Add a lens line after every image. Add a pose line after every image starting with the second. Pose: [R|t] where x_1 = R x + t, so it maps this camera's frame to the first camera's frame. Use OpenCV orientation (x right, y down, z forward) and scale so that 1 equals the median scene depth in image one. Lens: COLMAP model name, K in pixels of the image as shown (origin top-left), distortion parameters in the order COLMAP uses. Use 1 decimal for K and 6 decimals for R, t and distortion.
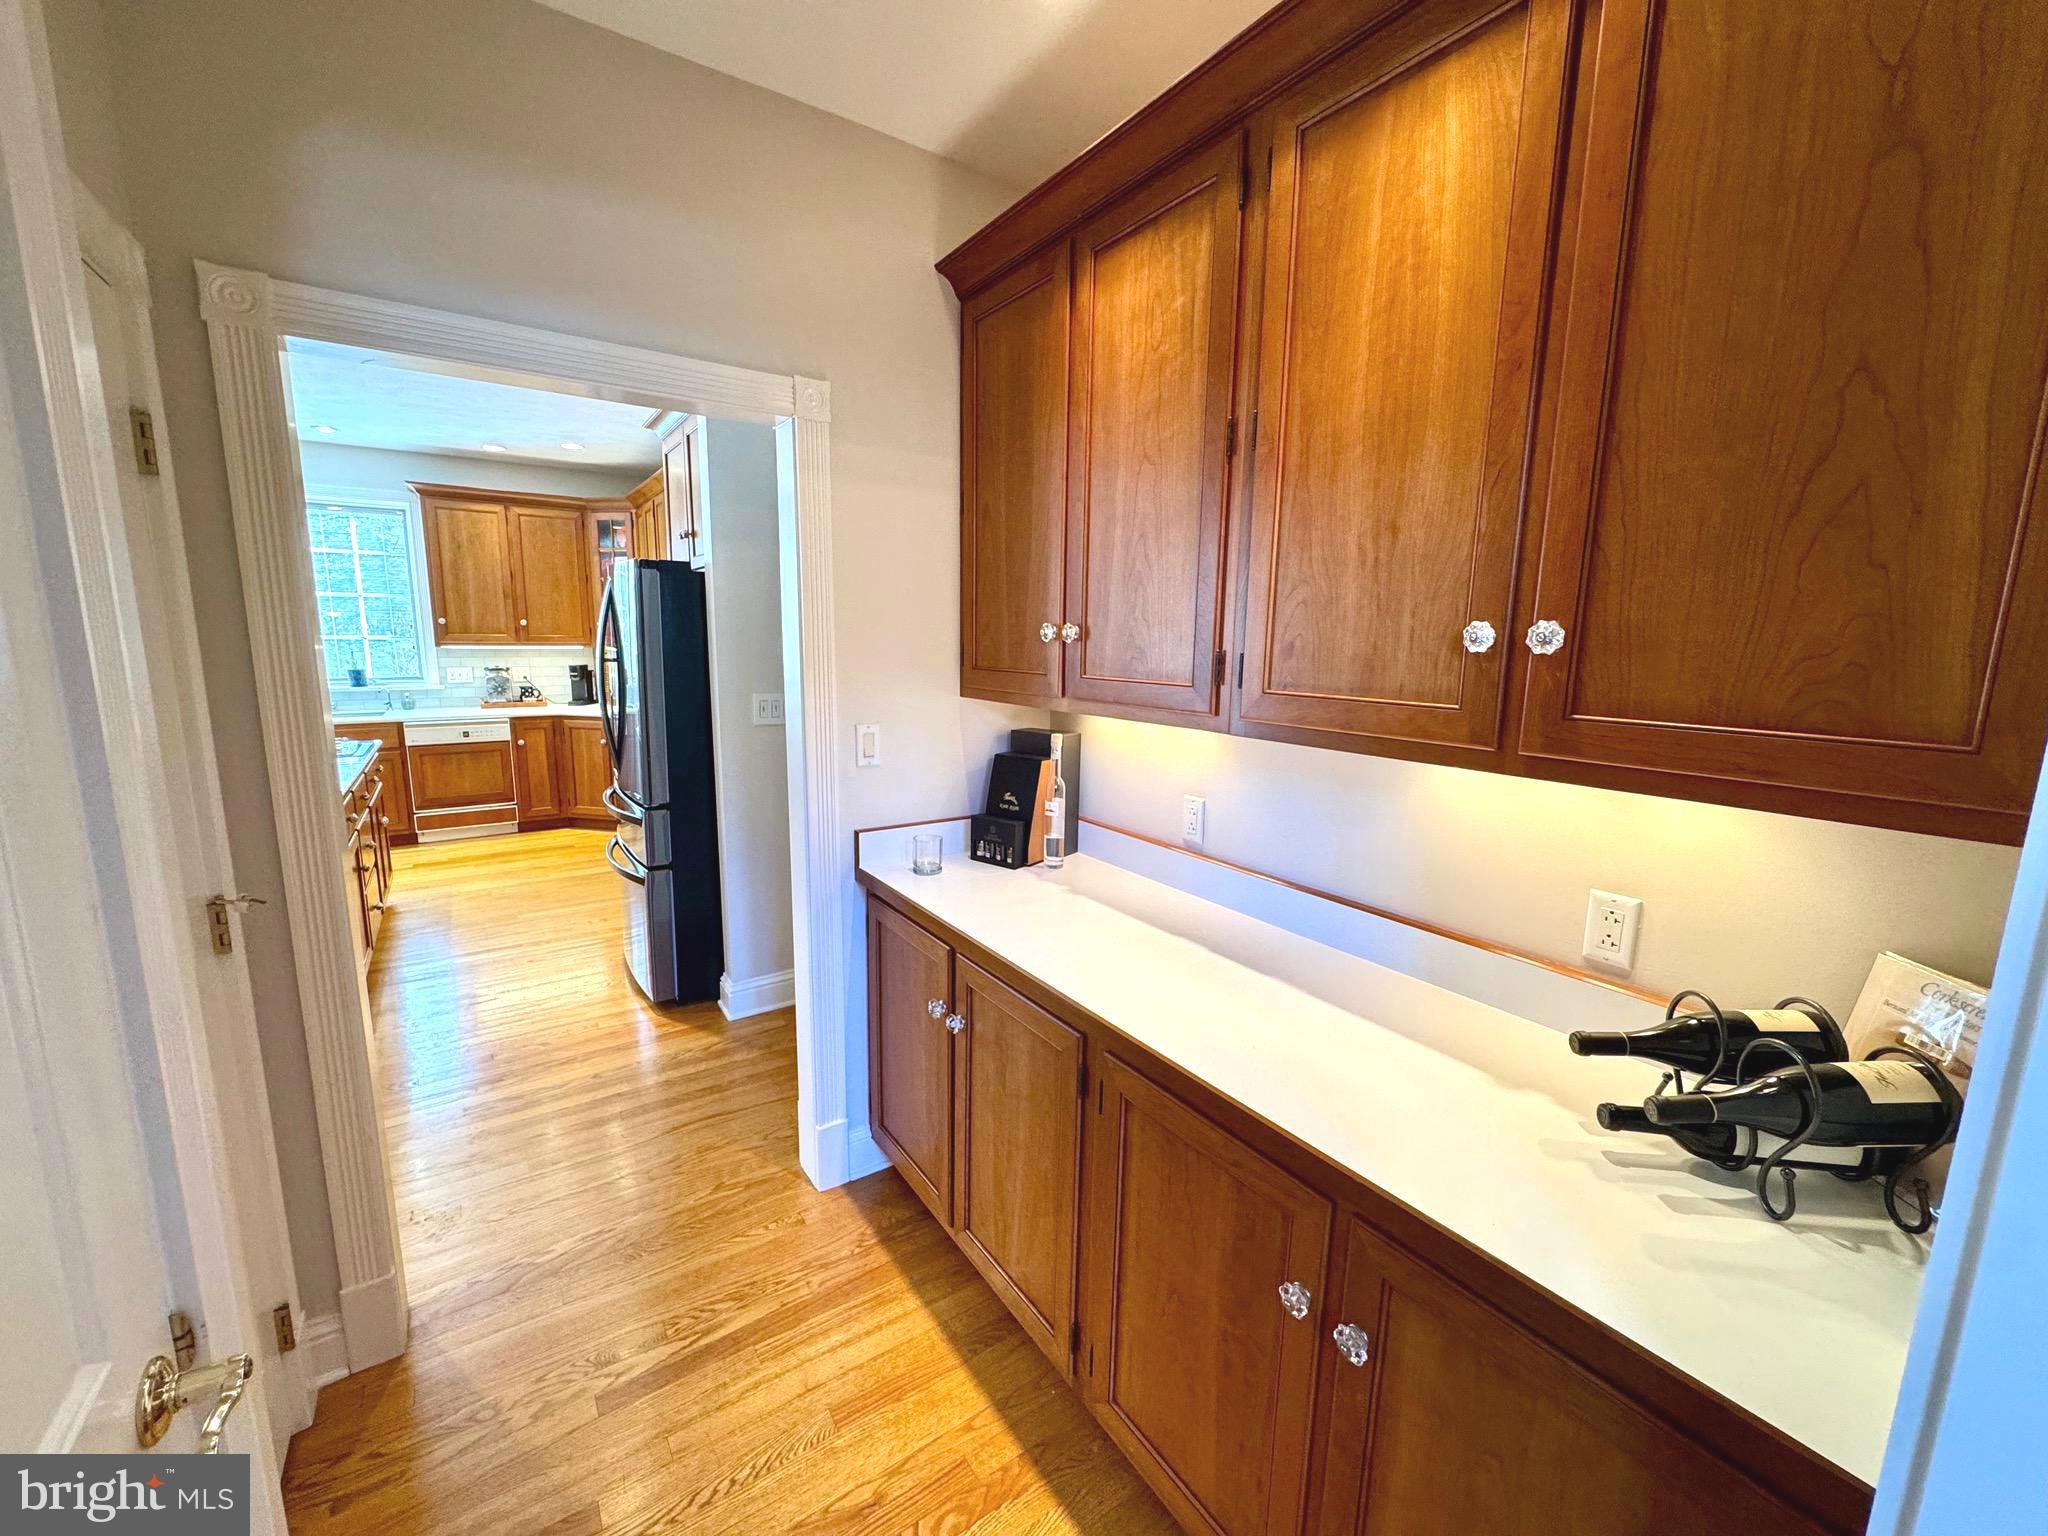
lens RADIAL K [[814.0, 0, 1026.1], [0, 814.0, 768.7], [0, 0, 1]] dist [-0.002460, -0.000400]
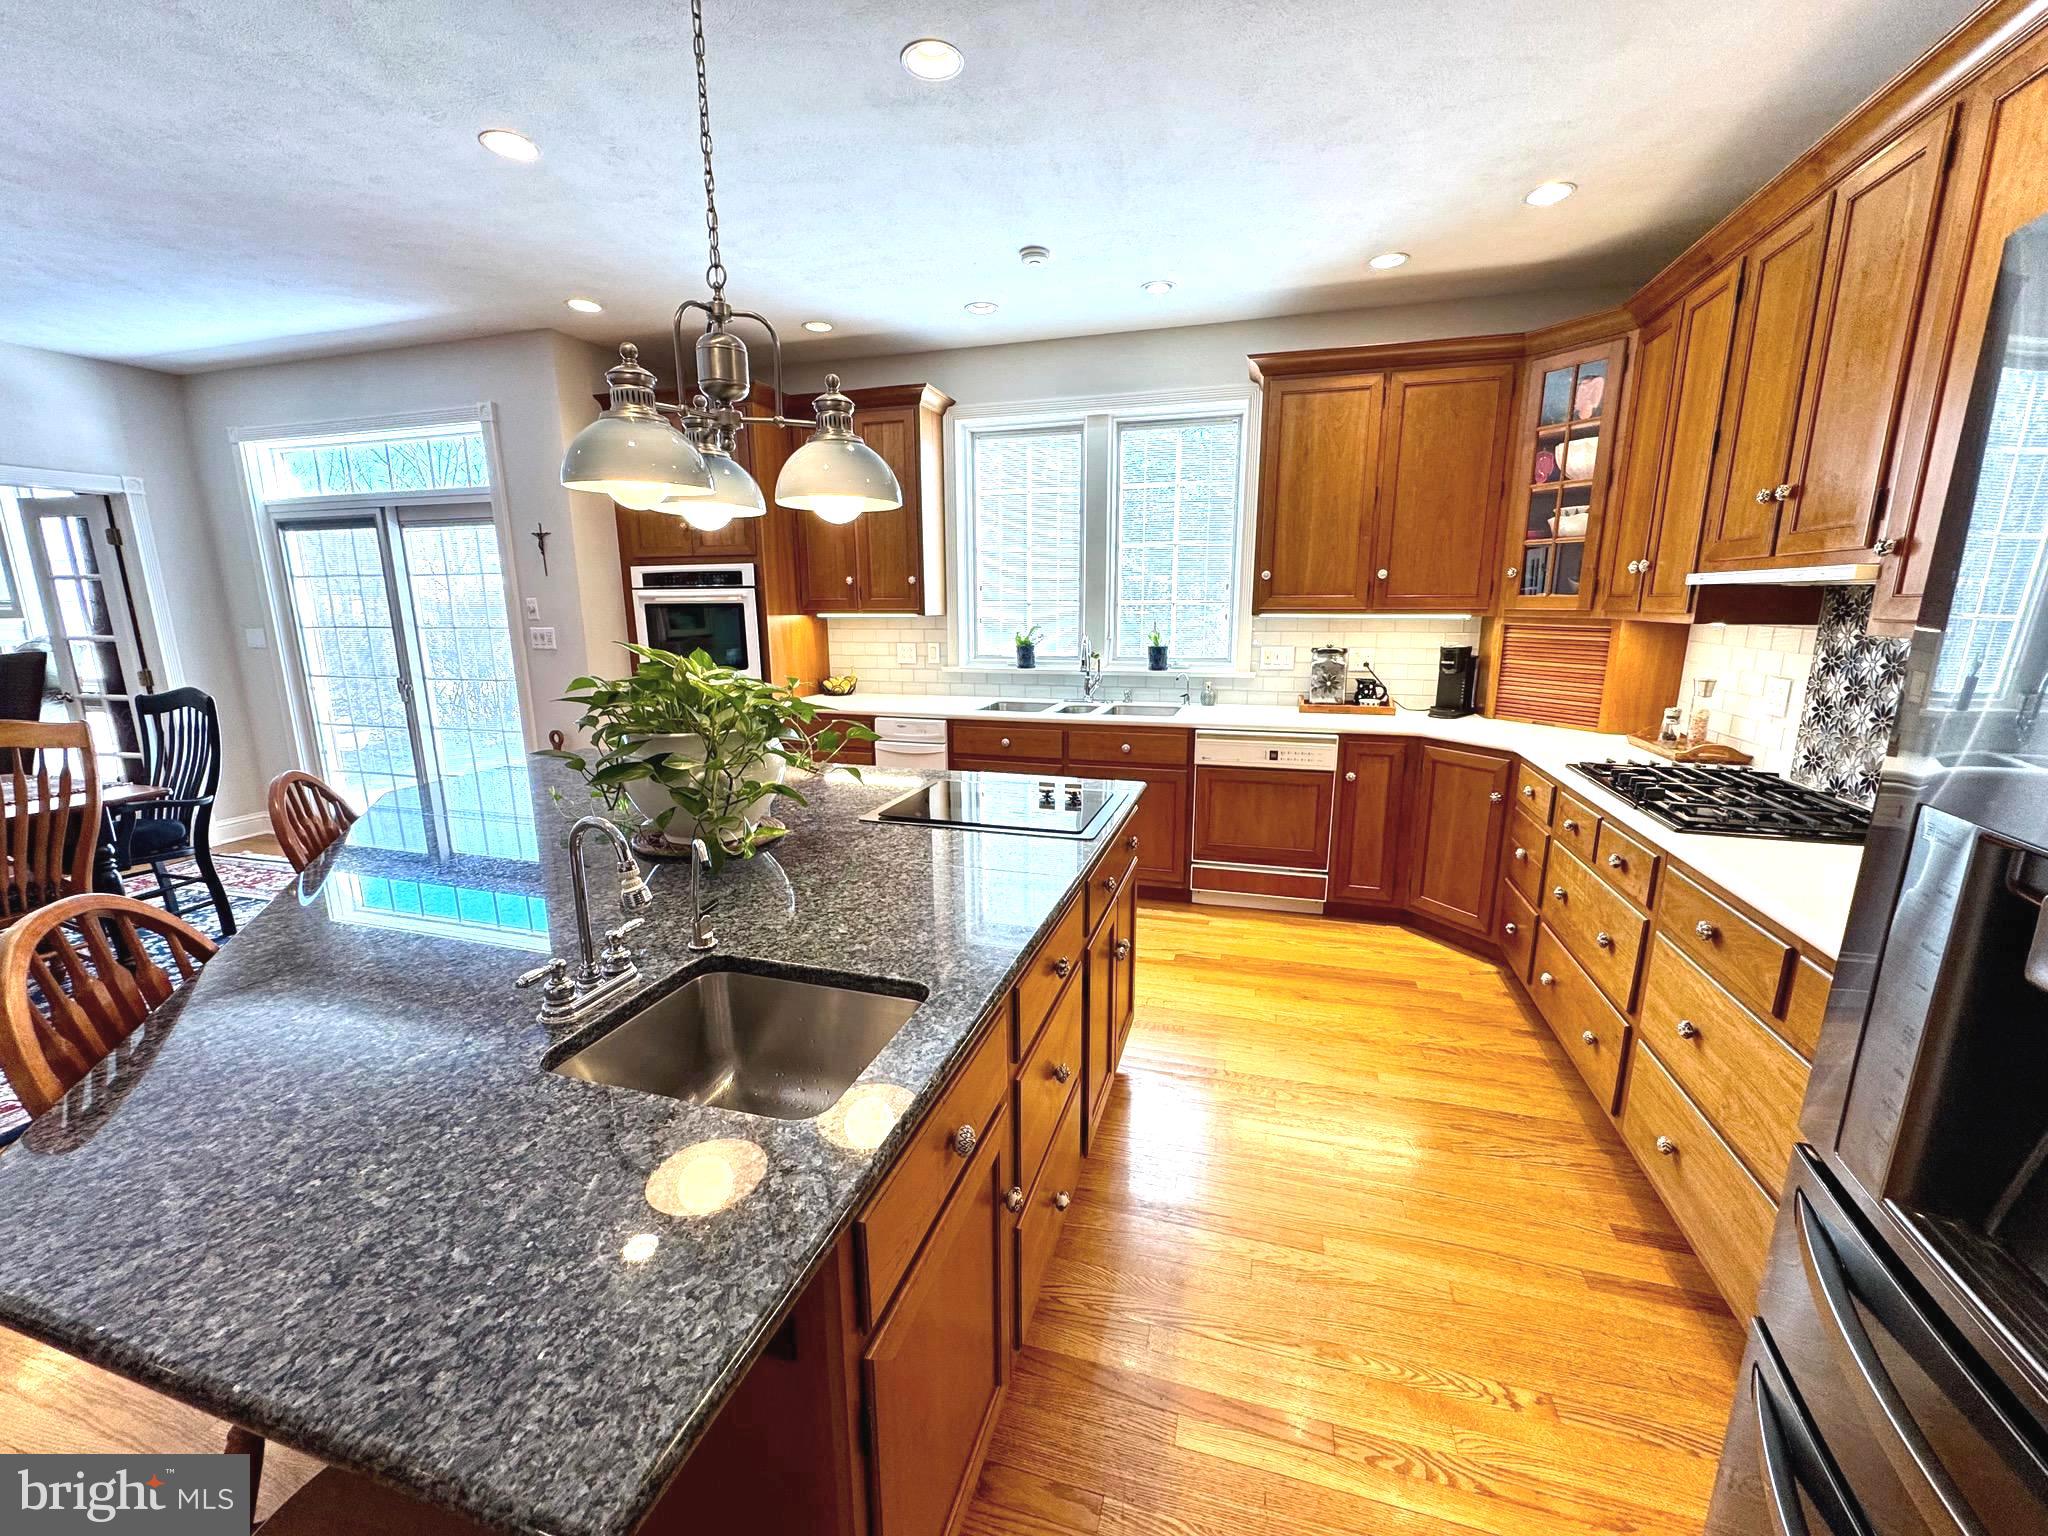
lens RADIAL K [[814.0, 0, 1031.4], [0, 814.0, 768.8], [0, 0, 1]] dist [-0.002460, -0.000400]
pose [[0.621021, 0.144598, -0.770340, -0.303107], [-0.113139, 0.989080, 0.094449, -0.067321], [0.775585, 0.028501, 0.630600, 0.435429]]
